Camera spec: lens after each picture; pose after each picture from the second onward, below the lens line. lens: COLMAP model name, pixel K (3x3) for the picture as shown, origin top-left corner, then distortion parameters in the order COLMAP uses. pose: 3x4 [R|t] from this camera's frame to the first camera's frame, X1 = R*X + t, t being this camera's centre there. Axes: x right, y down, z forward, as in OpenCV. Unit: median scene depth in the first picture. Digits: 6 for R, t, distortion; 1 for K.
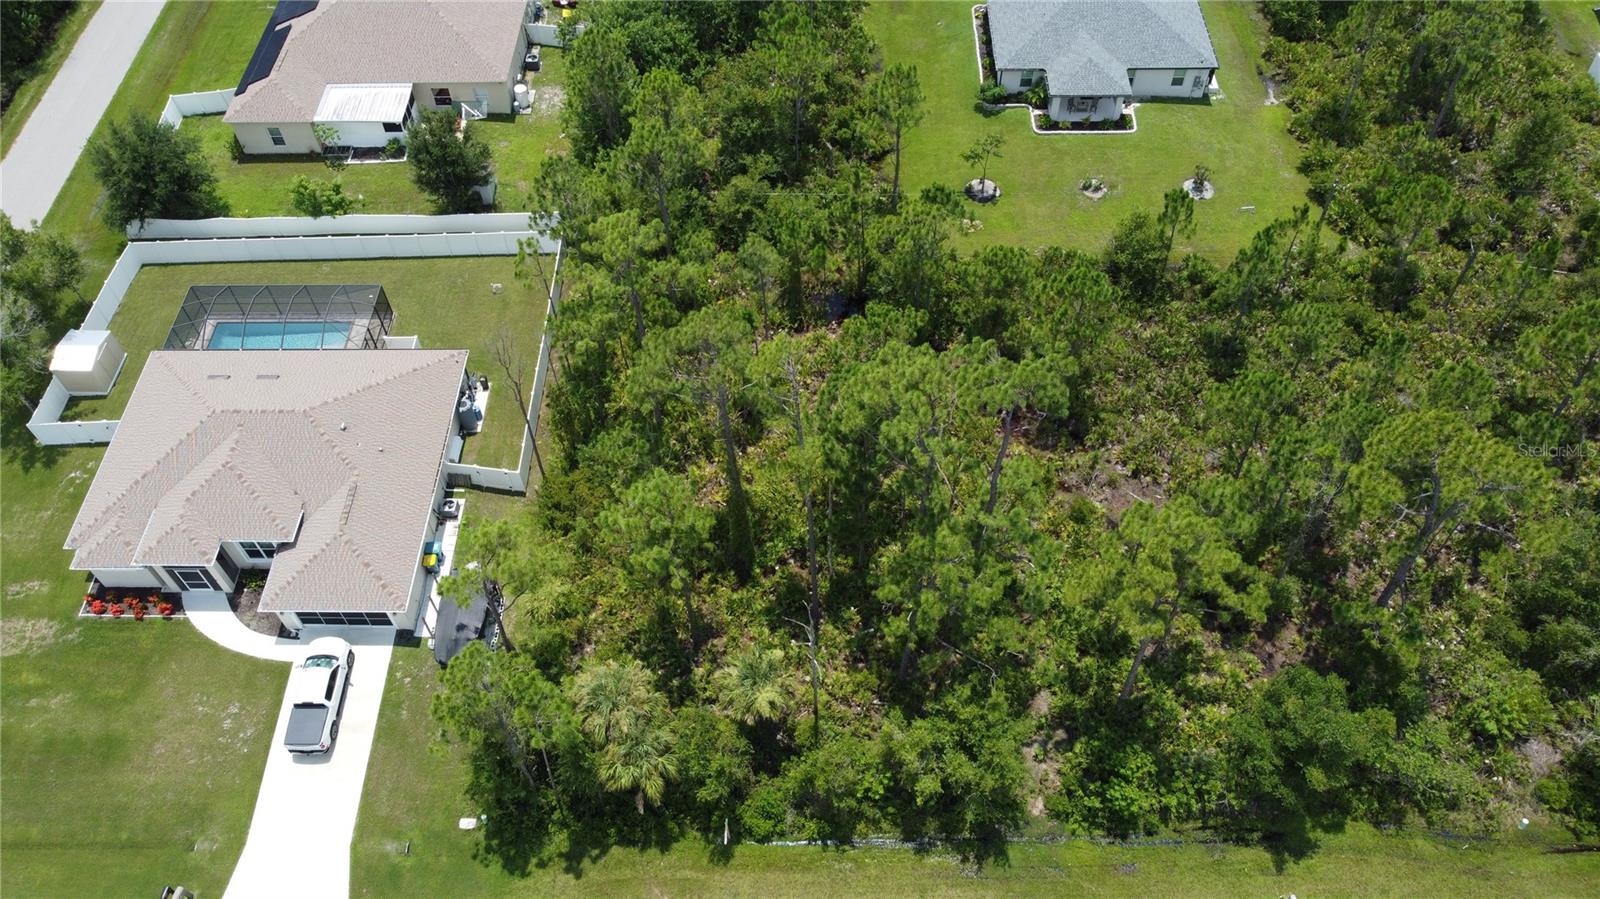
lens RADIAL K [[1207.6, 0, 781.1], [0, 1207.6, 448.0], [0, 0, 1]] dist [-0.009065, 0.005139]
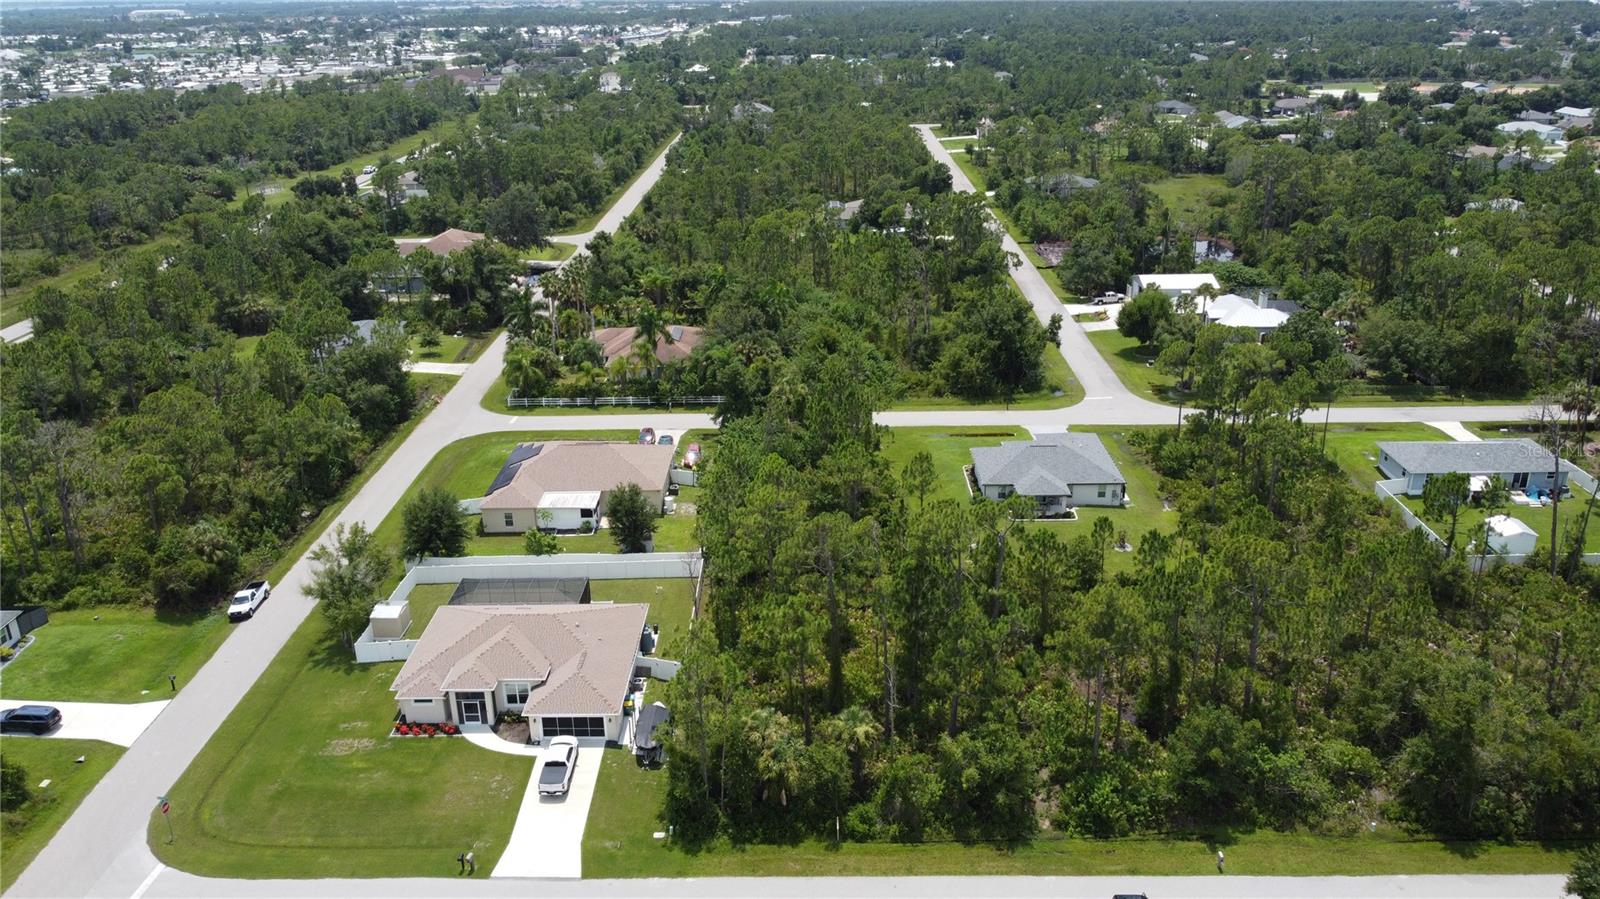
lens RADIAL K [[1207.6, 0, 781.1], [0, 1207.6, 448.0], [0, 0, 1]] dist [-0.009065, 0.005139]
pose [[0.999990, 0.003318, -0.003110, -0.099088], [-0.004456, 0.851334, -0.524606, 0.622329], [0.000907, 0.524614, 0.851340, -0.456094]]
